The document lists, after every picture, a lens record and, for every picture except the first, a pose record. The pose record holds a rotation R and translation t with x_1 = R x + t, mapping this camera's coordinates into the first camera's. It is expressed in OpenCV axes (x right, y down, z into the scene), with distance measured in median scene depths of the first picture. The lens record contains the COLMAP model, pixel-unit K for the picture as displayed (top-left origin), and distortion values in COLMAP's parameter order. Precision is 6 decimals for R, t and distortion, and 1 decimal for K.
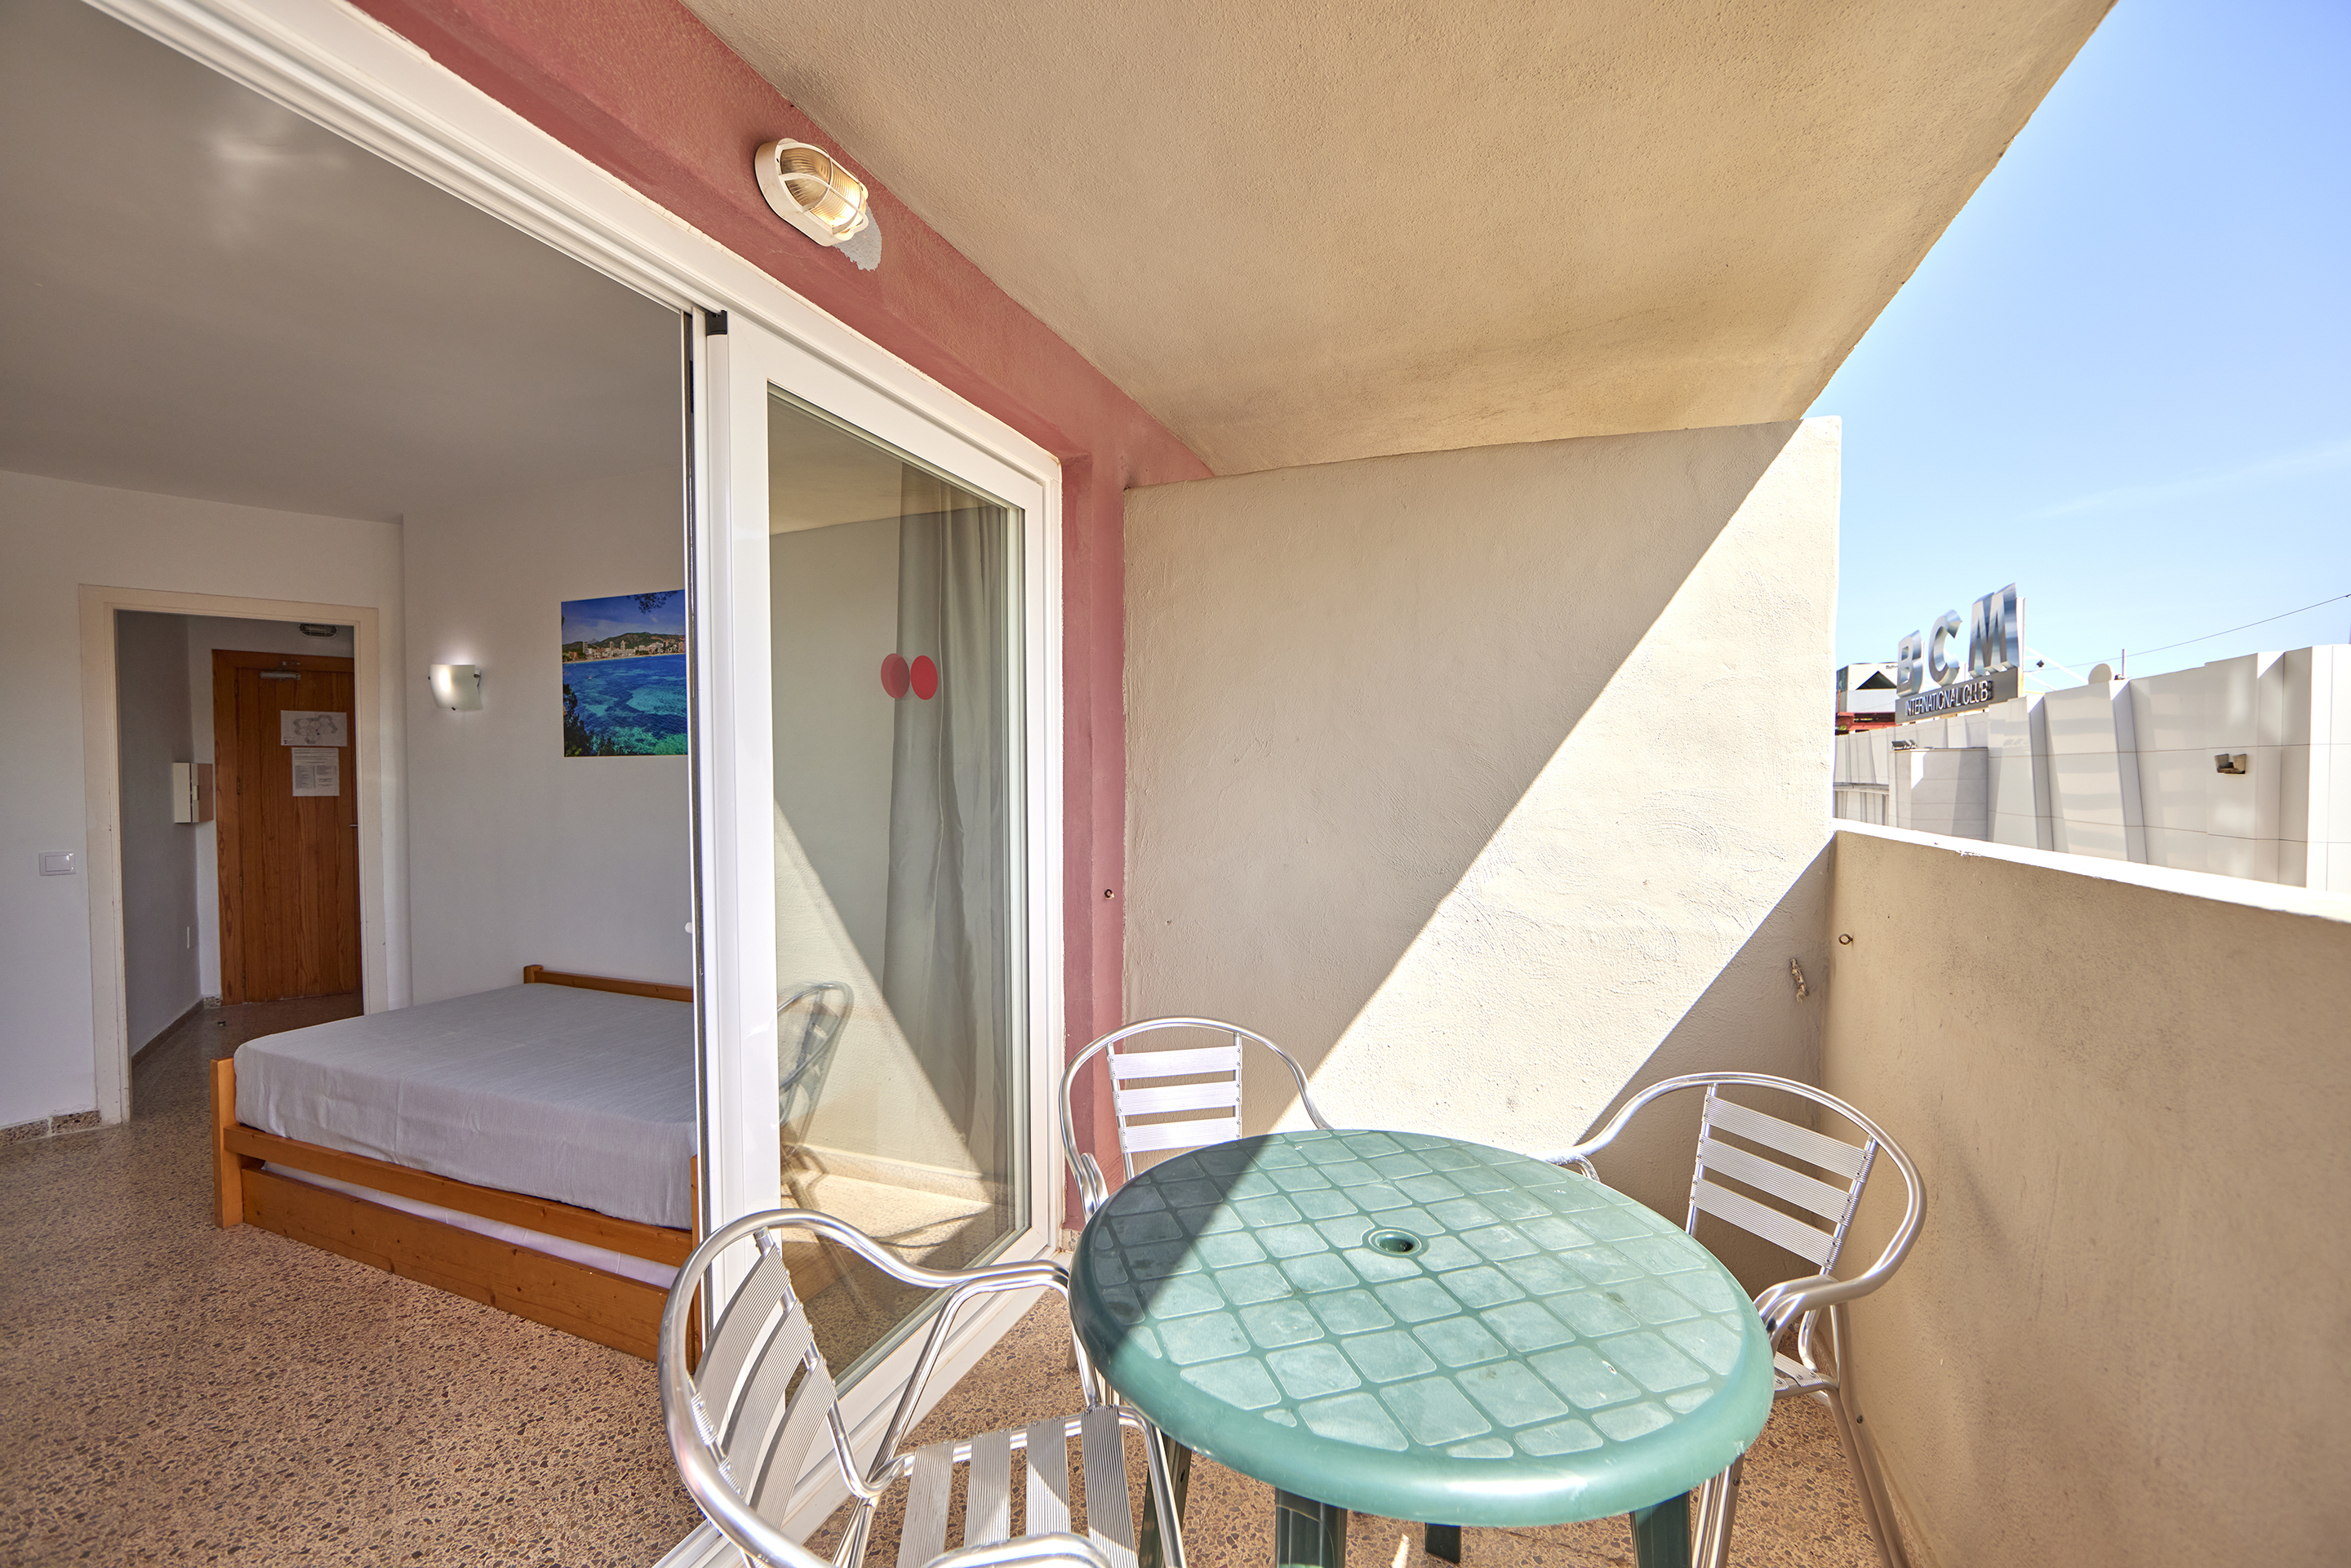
lens RADIAL K [[929.0, 0, 1198.4], [0, 929.0, 797.6], [0, 0, 1]] dist [-0.012357, 0.002866]
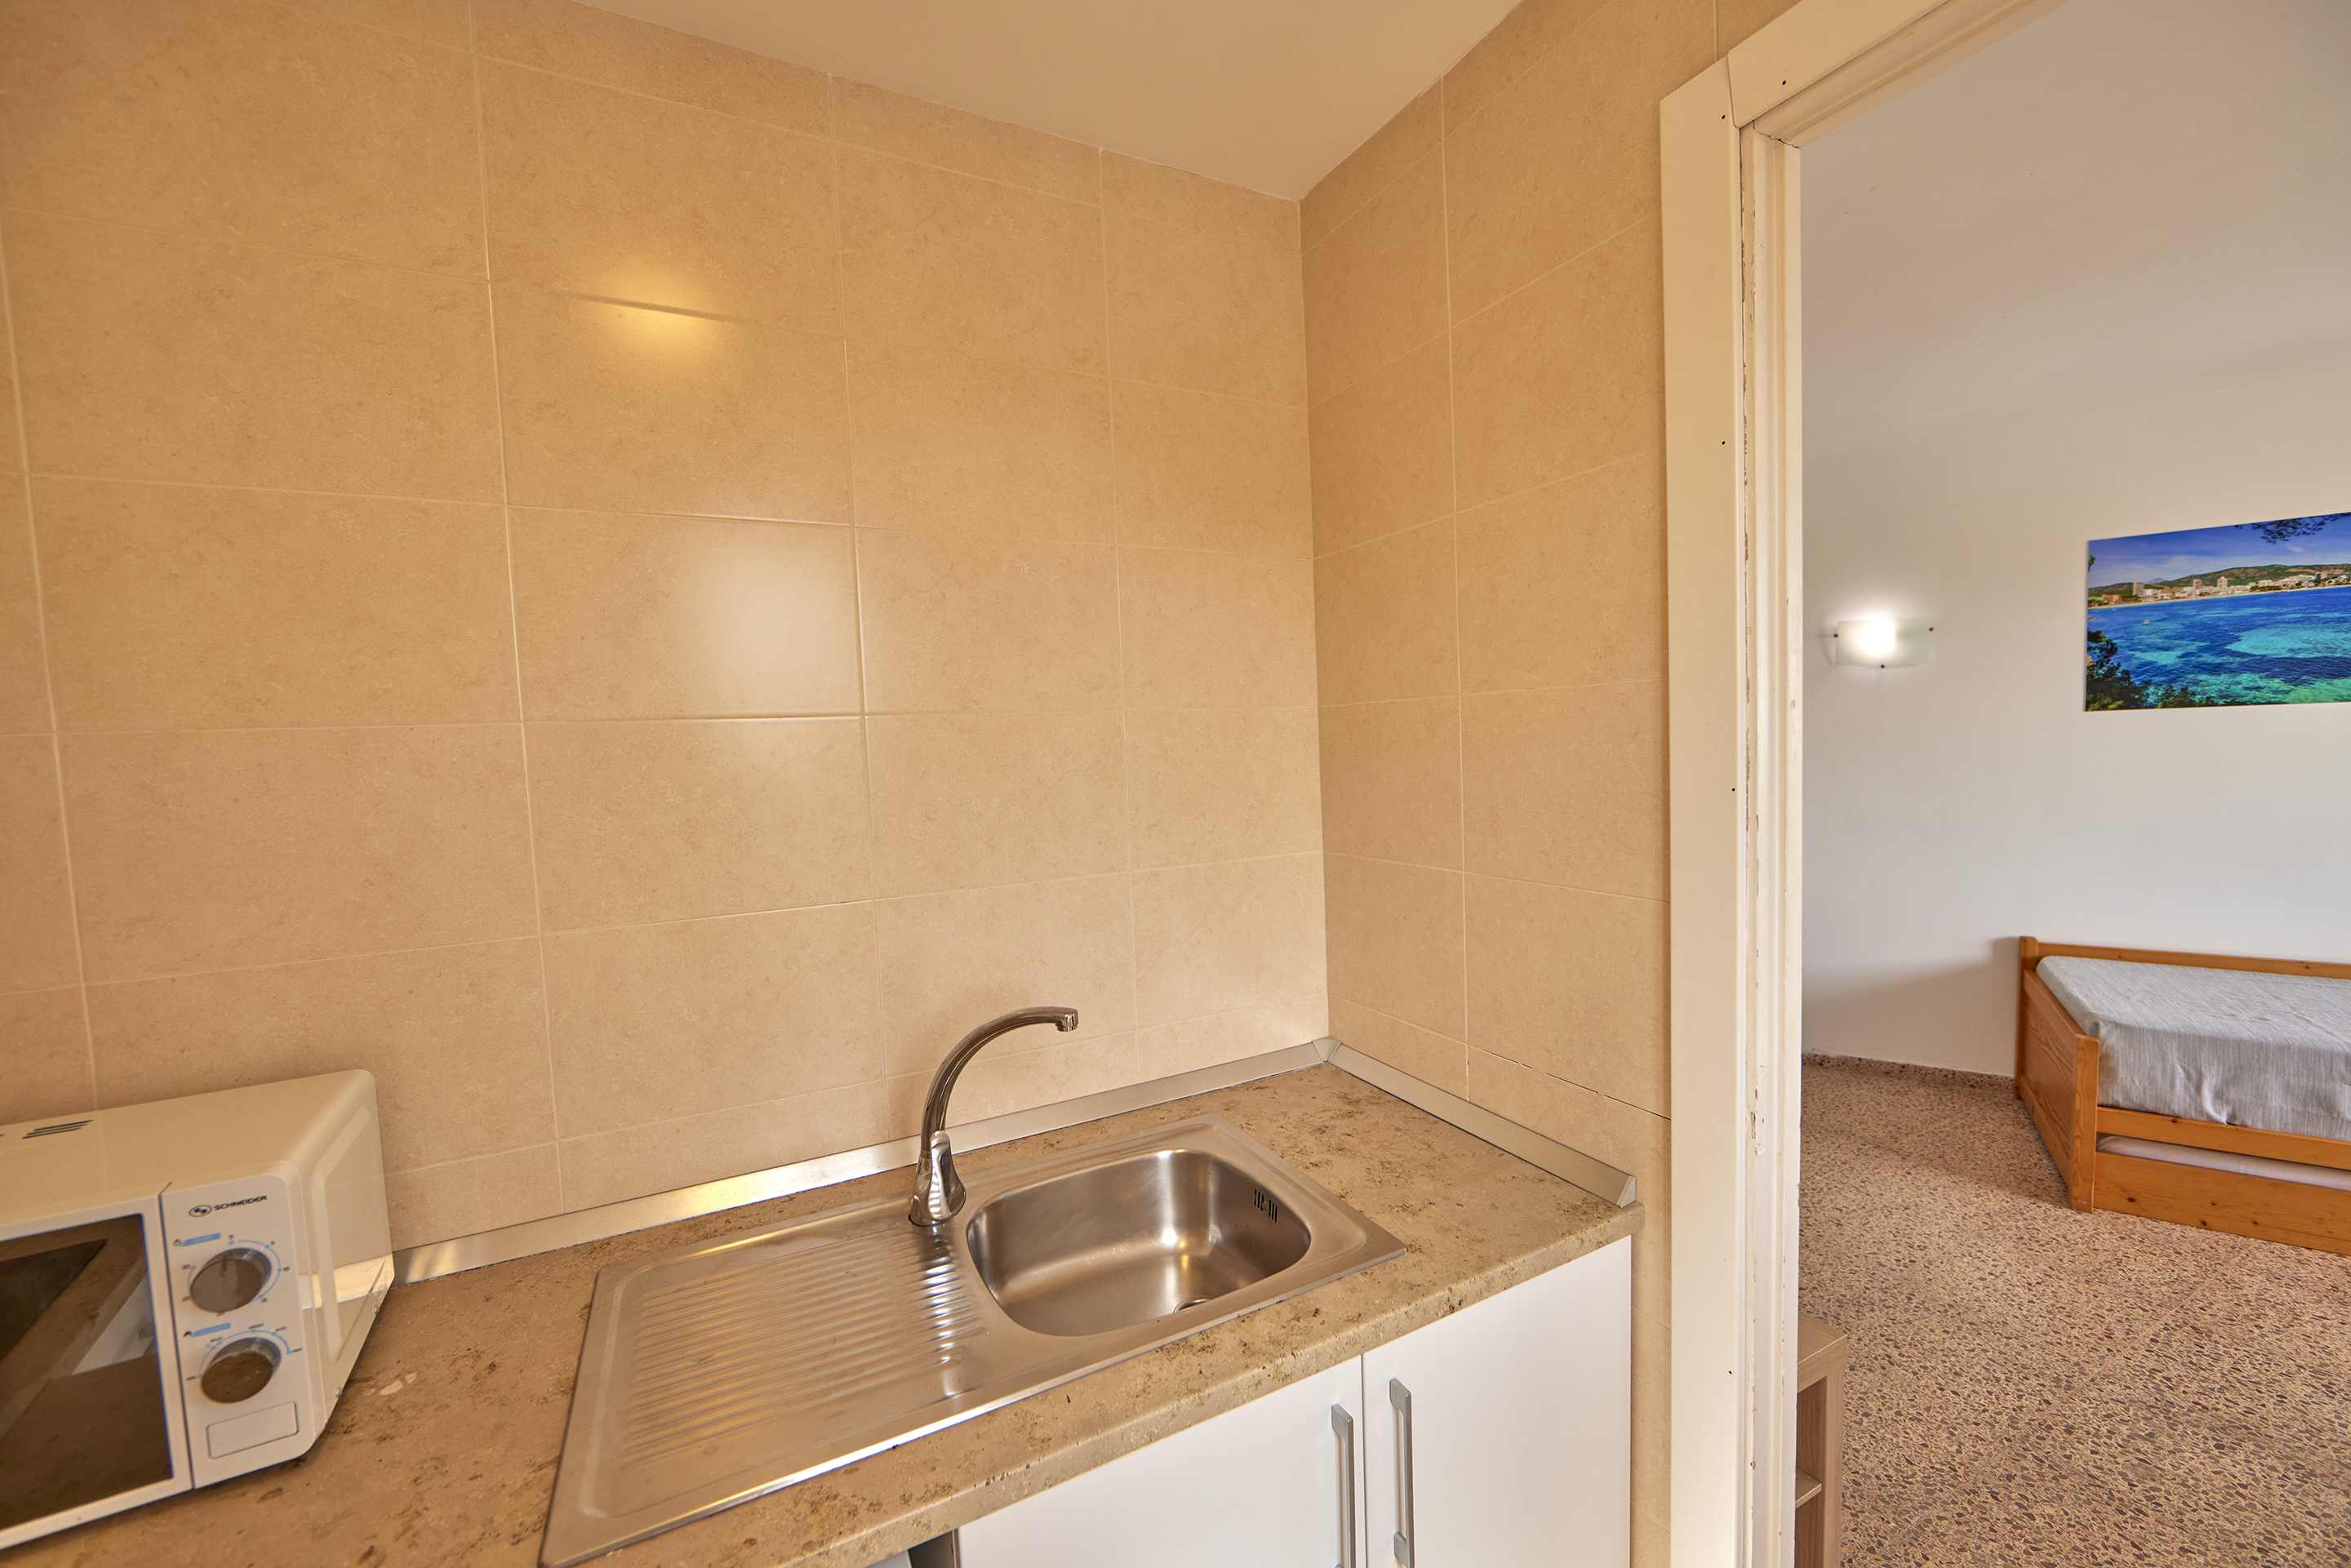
lens RADIAL K [[929.0, 0, 1195.3], [0, 929.0, 795.0], [0, 0, 1]] dist [-0.012357, 0.002866]
pose [[0.971810, -0.019268, -0.234977, -1.342445], [0.028280, 0.998986, 0.035042, -0.018525], [0.234064, -0.040699, 0.971369, -0.095826]]
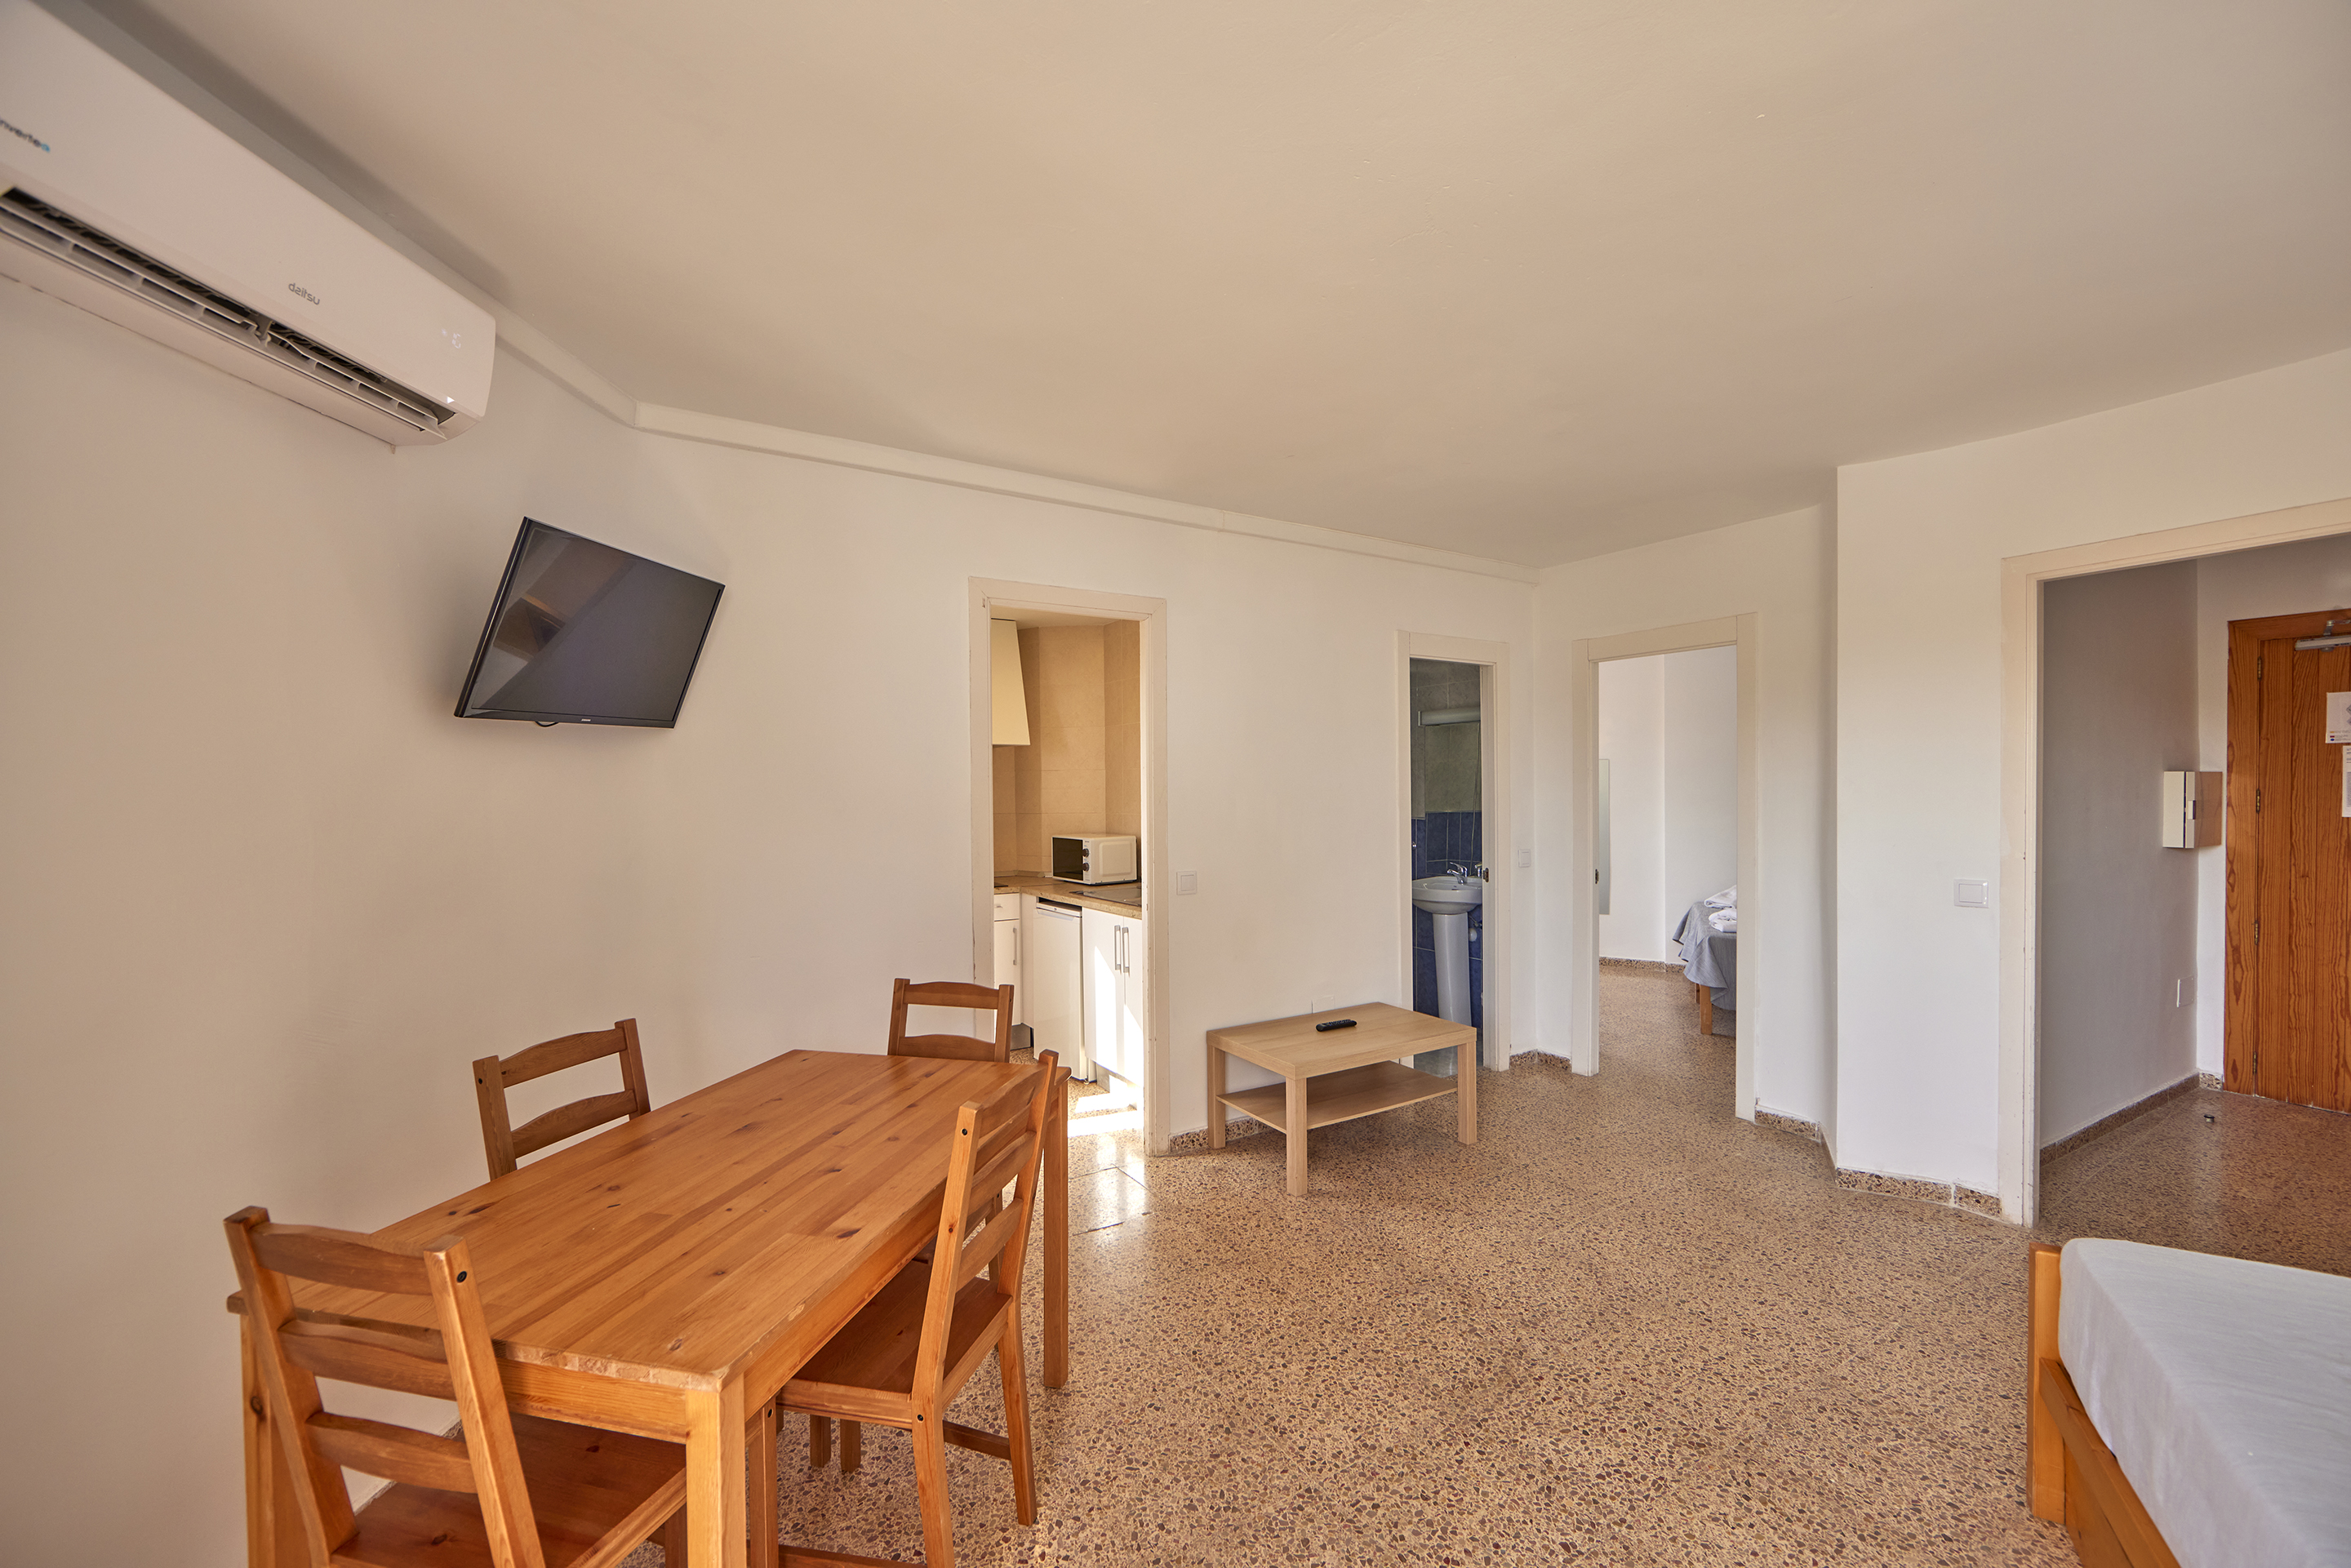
lens RADIAL K [[929.0, 0, 1188.5], [0, 929.0, 798.6], [0, 0, 1]] dist [-0.012357, 0.002866]
pose [[-0.151486, 0.013606, -0.988366, -0.279633], [-0.019384, 0.999672, 0.016733, -0.015888], [0.988269, 0.021694, -0.151173, 0.398202]]
